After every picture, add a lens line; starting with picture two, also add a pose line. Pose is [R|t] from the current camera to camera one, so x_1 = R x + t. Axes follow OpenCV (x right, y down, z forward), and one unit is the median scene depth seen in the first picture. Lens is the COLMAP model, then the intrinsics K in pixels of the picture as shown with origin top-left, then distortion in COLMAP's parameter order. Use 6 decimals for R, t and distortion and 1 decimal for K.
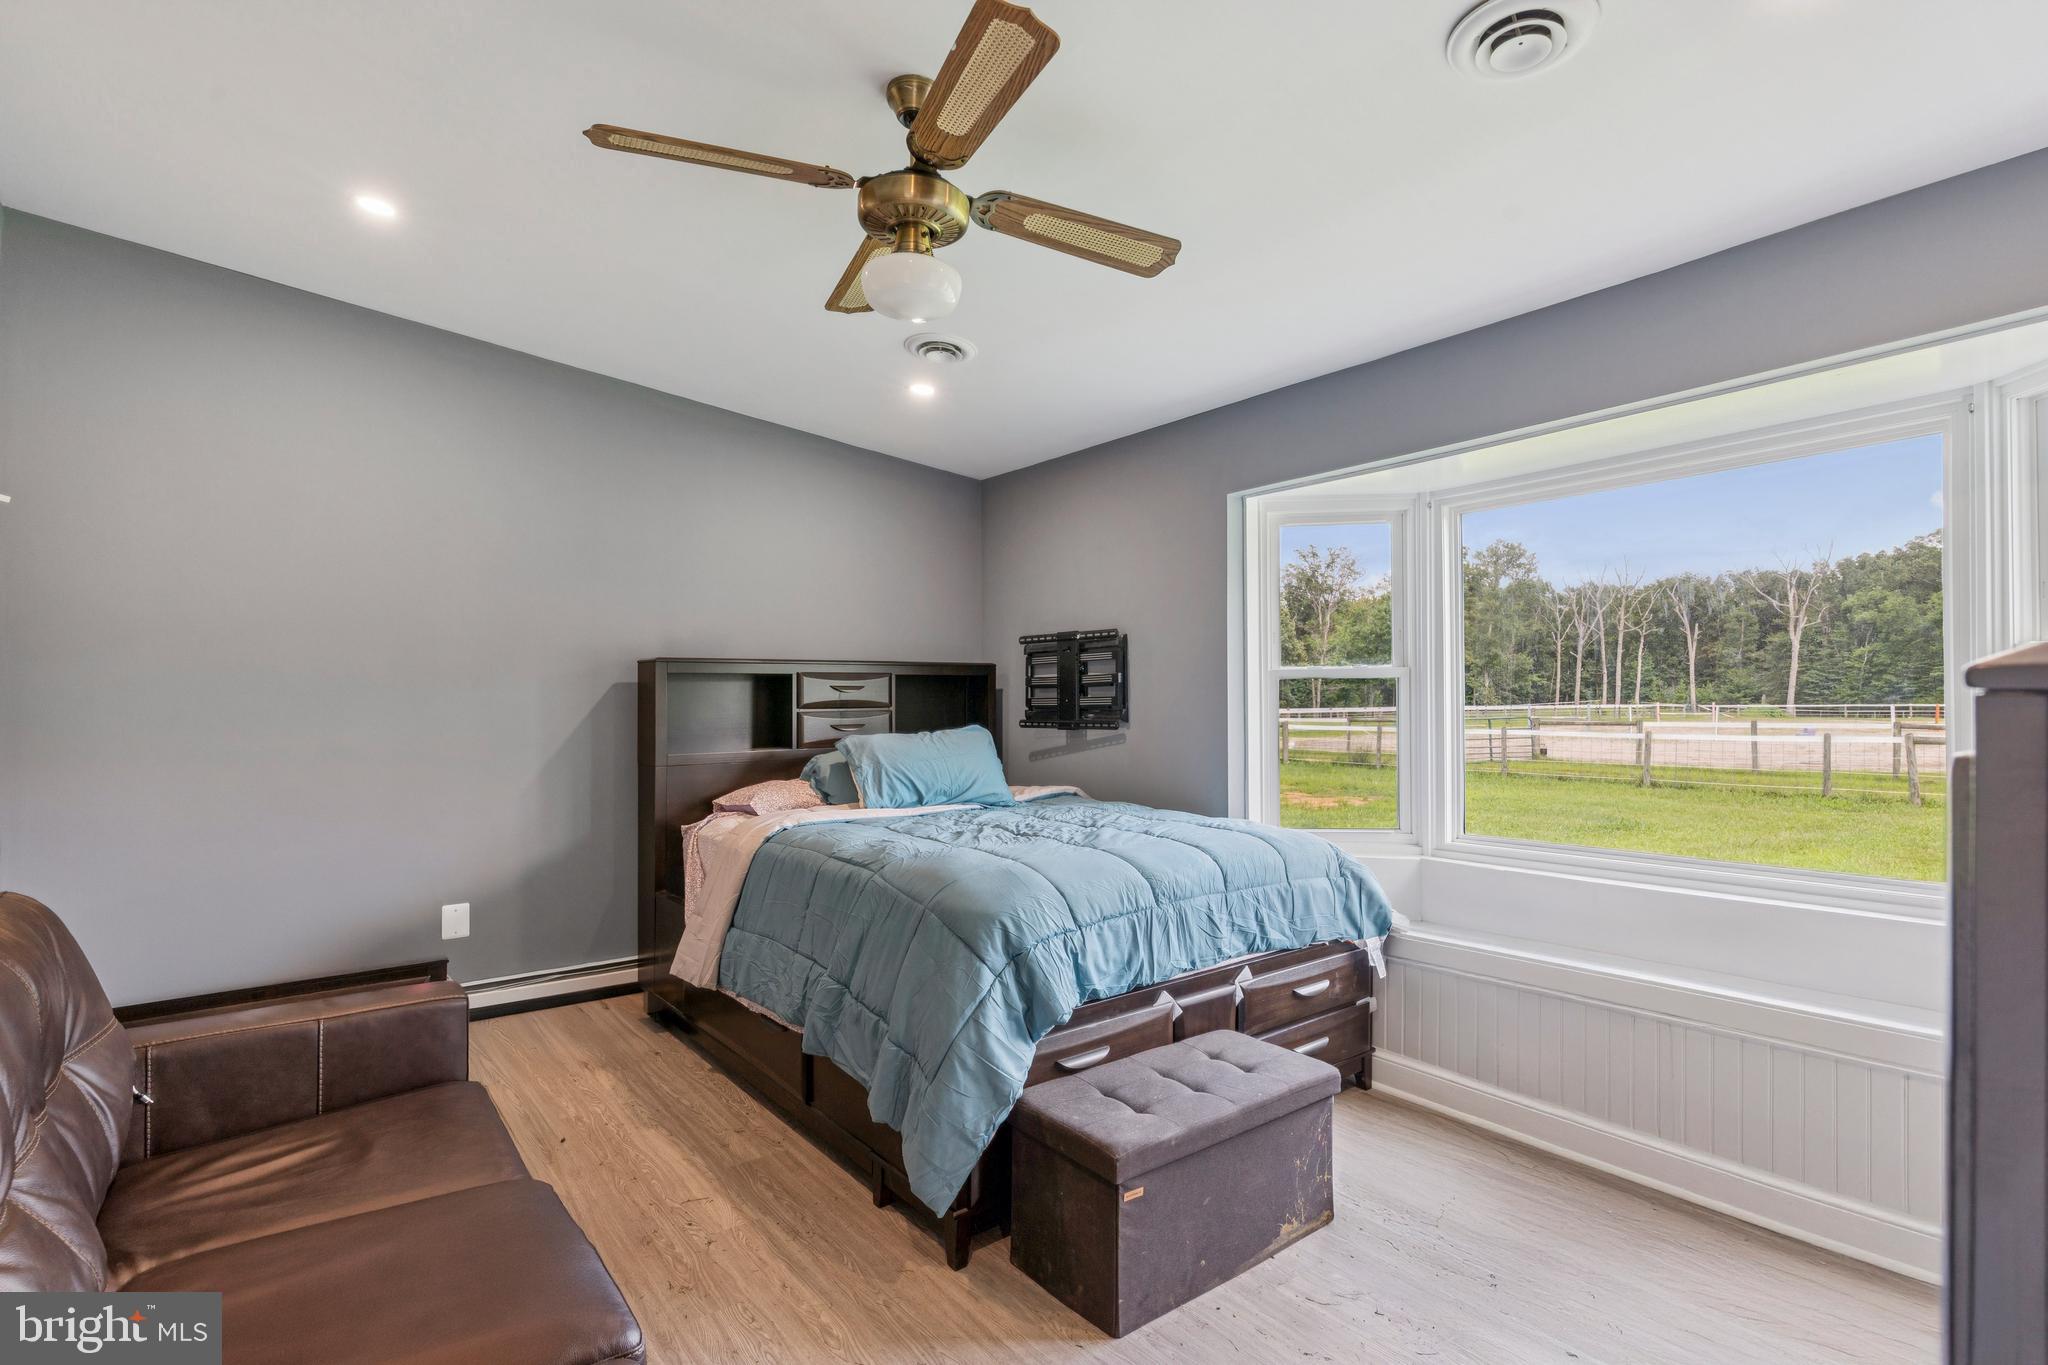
lens RADIAL K [[988.5, 0, 1024.1], [0, 988.5, 699.5], [0, 0, 1]] dist [-0.001411, 0.000049]
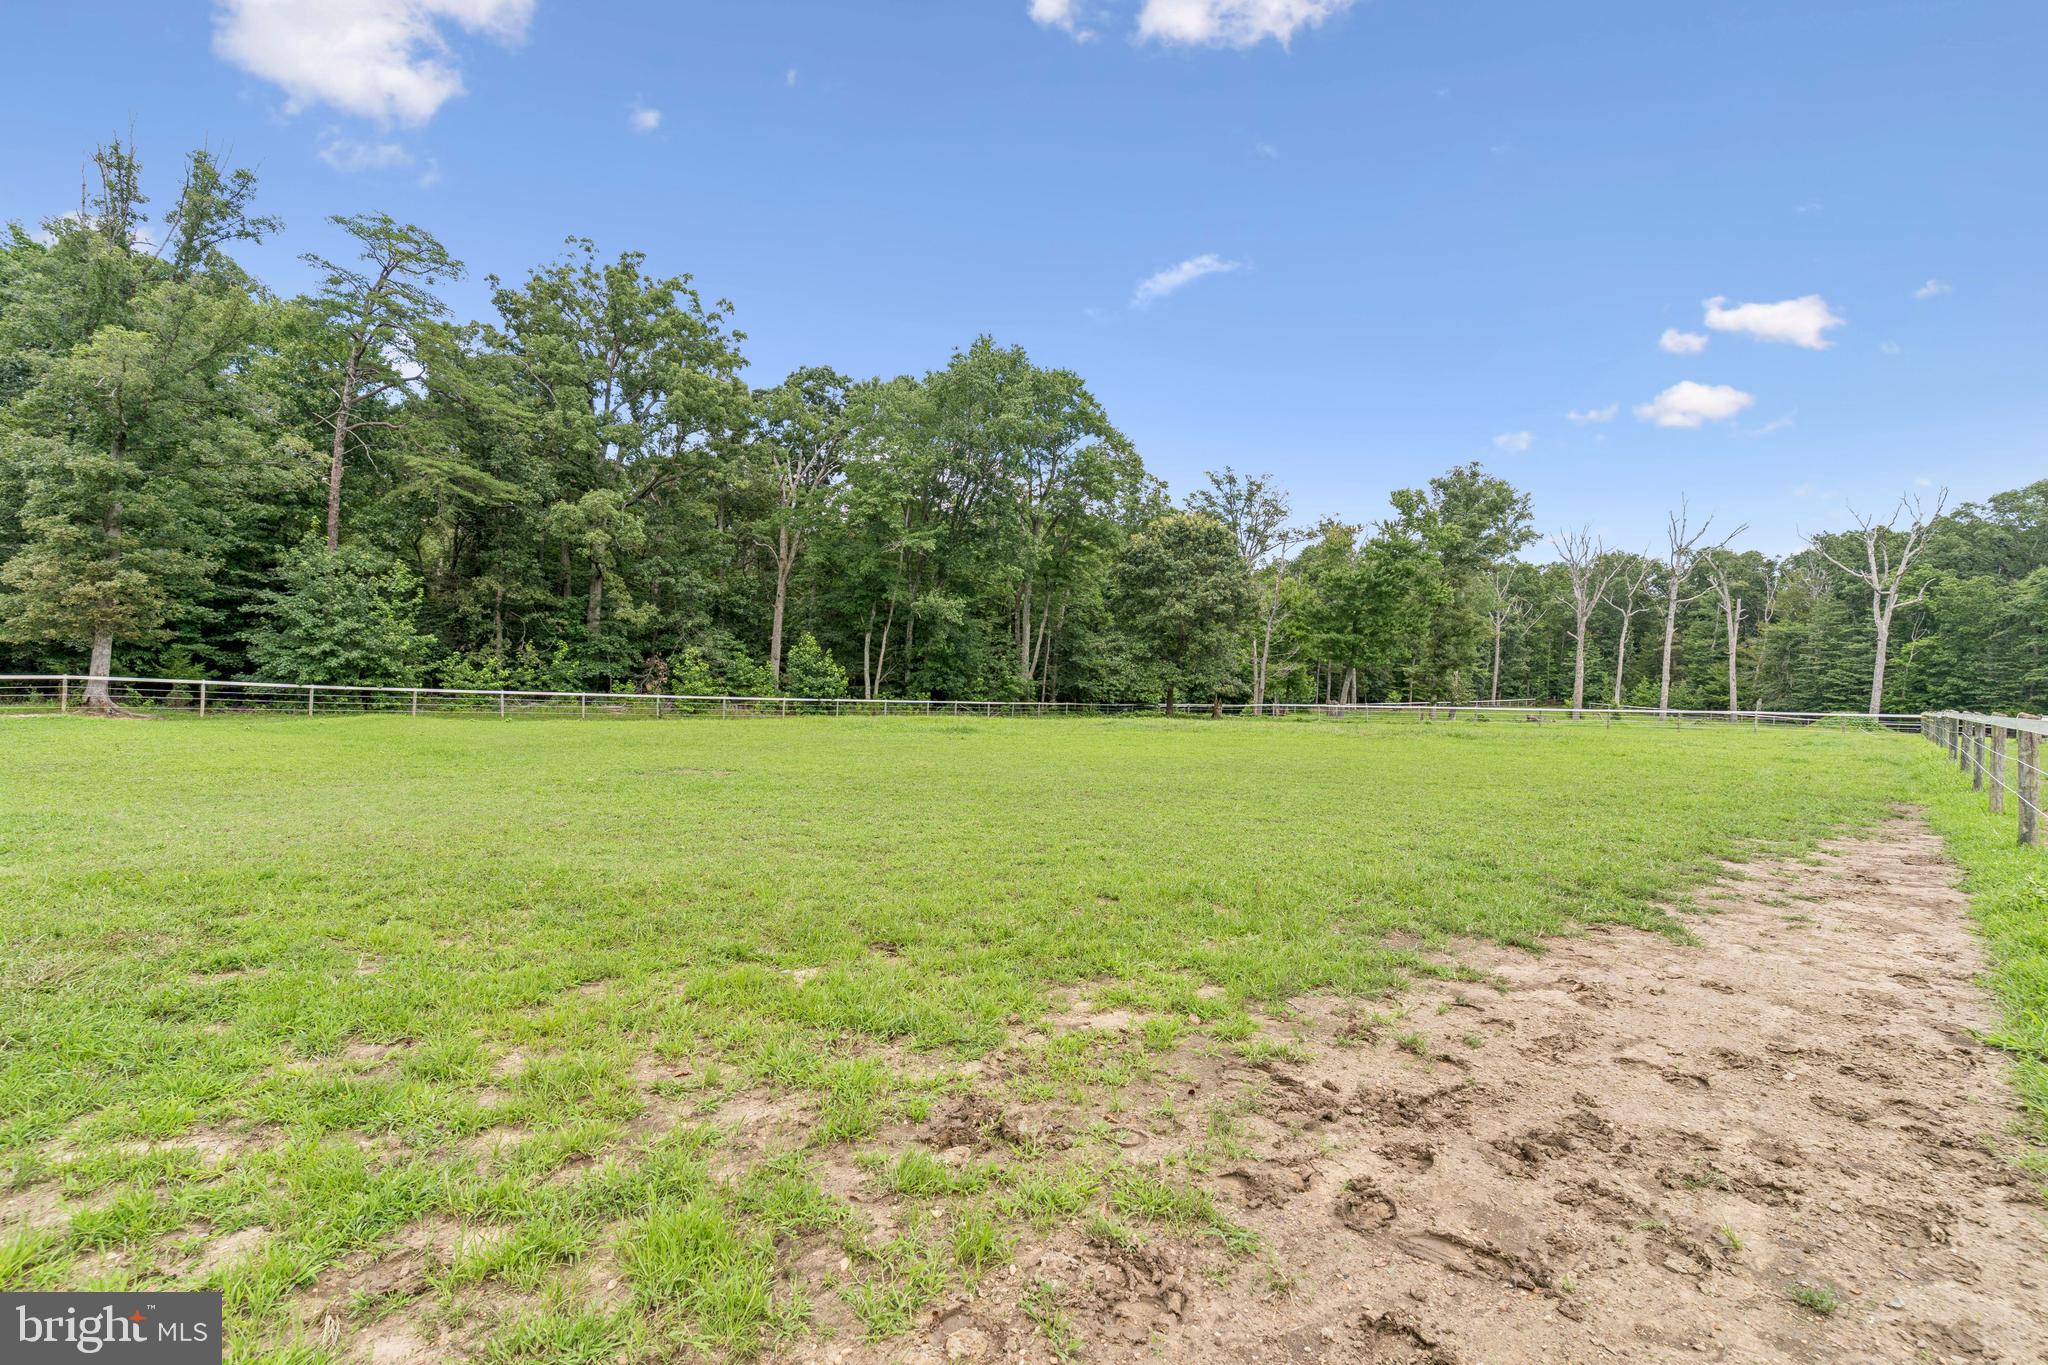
lens RADIAL K [[988.5, 0, 1025.3], [0, 988.5, 680.8], [0, 0, 1]] dist [-0.001411, 0.000049]
pose [[0.981063, 0.034033, 0.190677, 0.020088], [-0.034285, 0.999410, -0.001979, 0.003201], [-0.190632, -0.004596, 0.981651, 0.350479]]
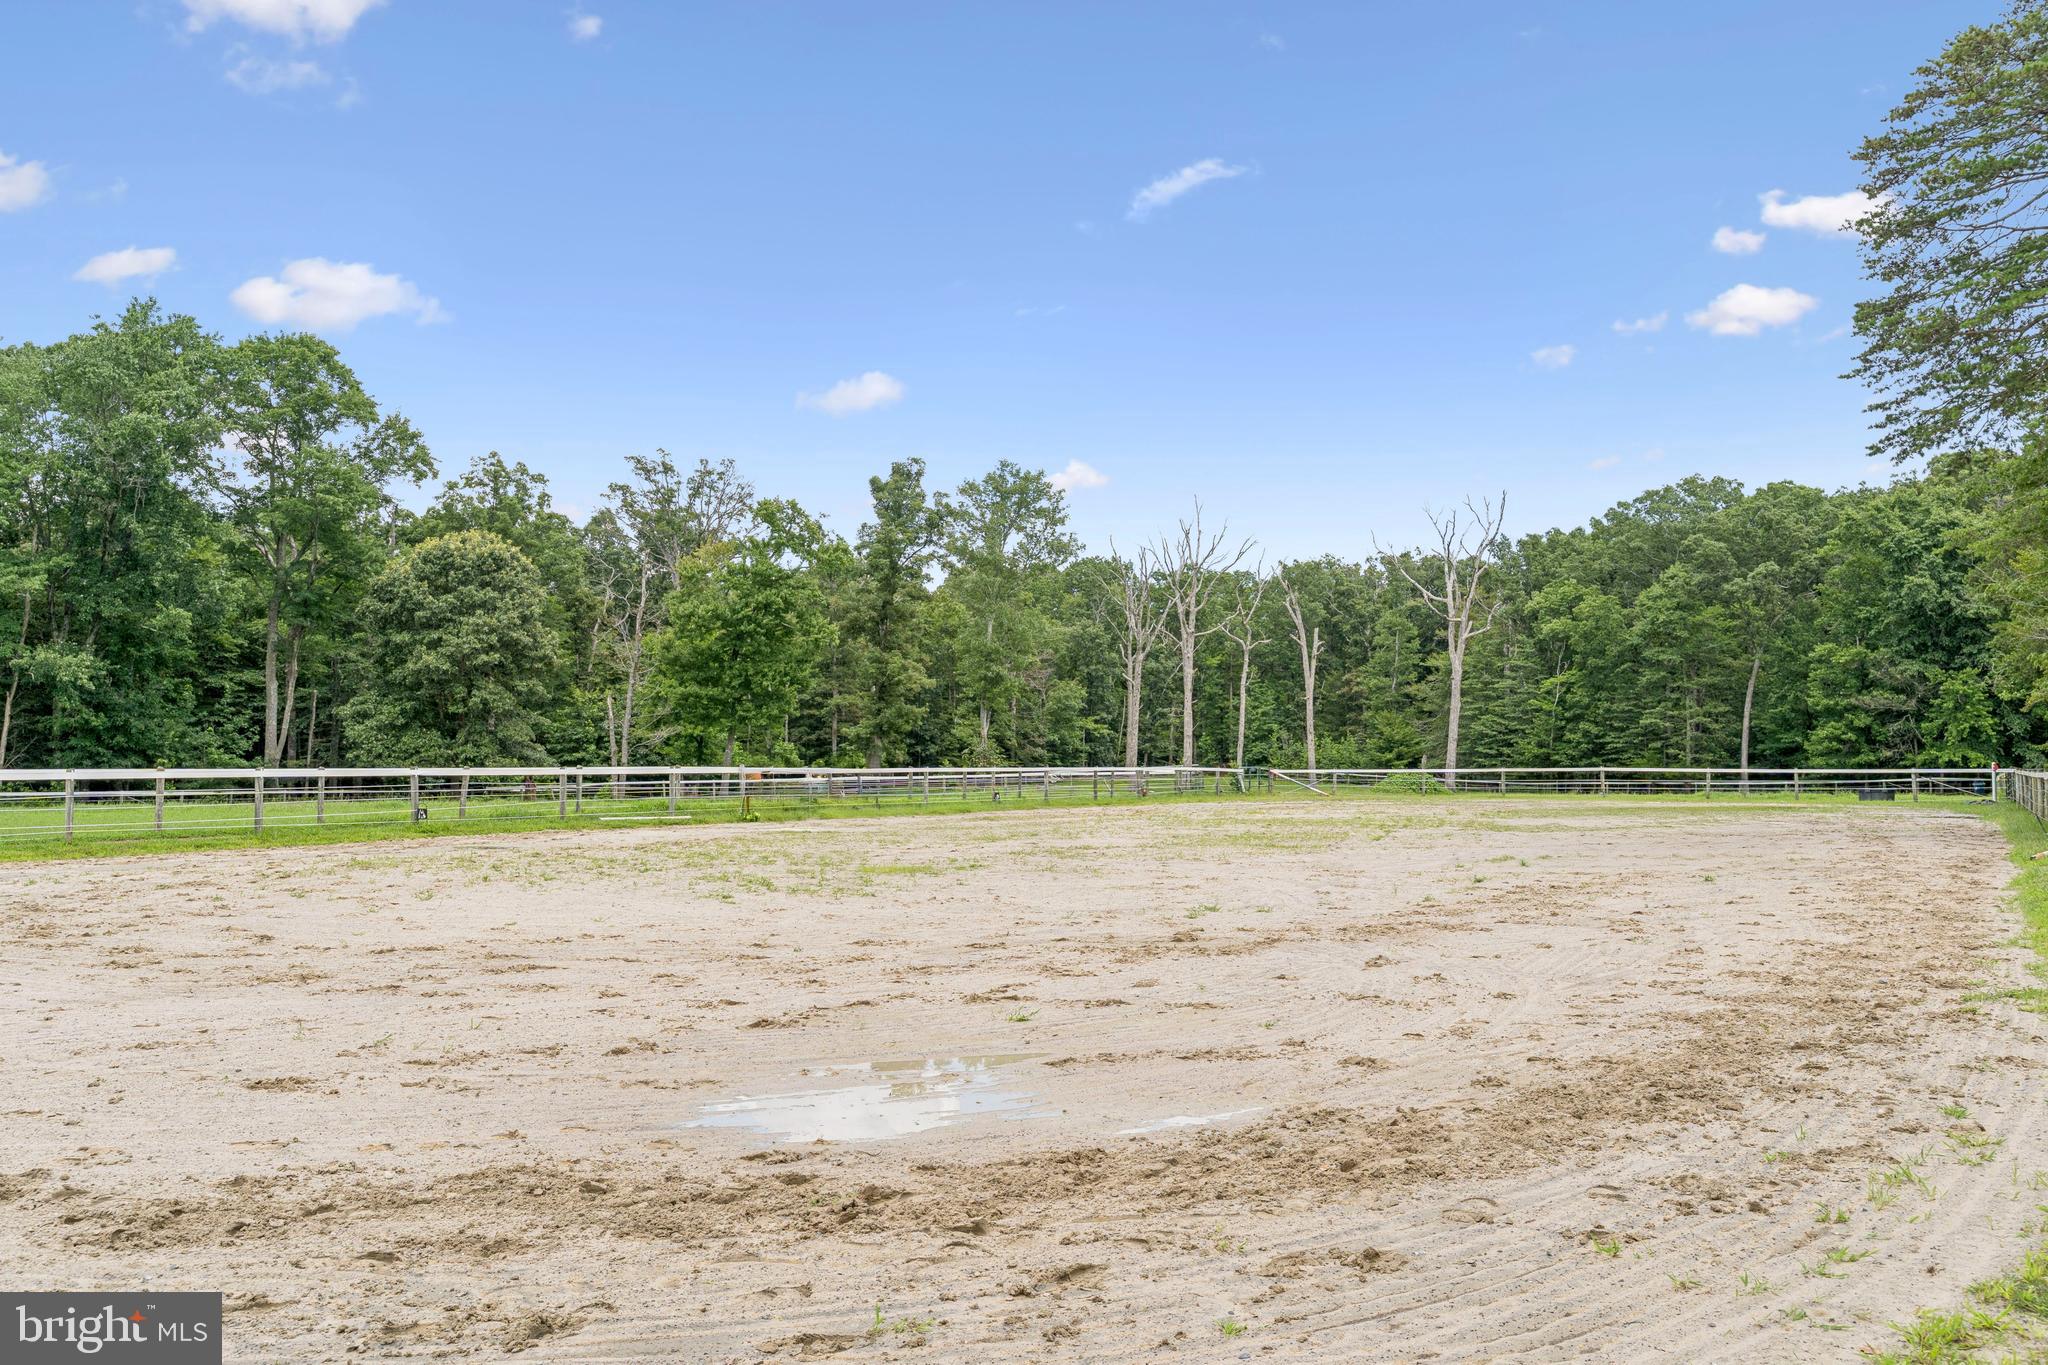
lens RADIAL K [[1698.8, 0, 1032.6], [0, 1698.8, 670.3], [0, 0, 1]] dist [-0.000701, 0.006578]
pose [[0.923767, 0.025645, 0.382096, 0.145945], [-0.004698, 0.998439, -0.055655, 0.002282], [-0.382926, 0.049617, 0.922445, 0.149721]]
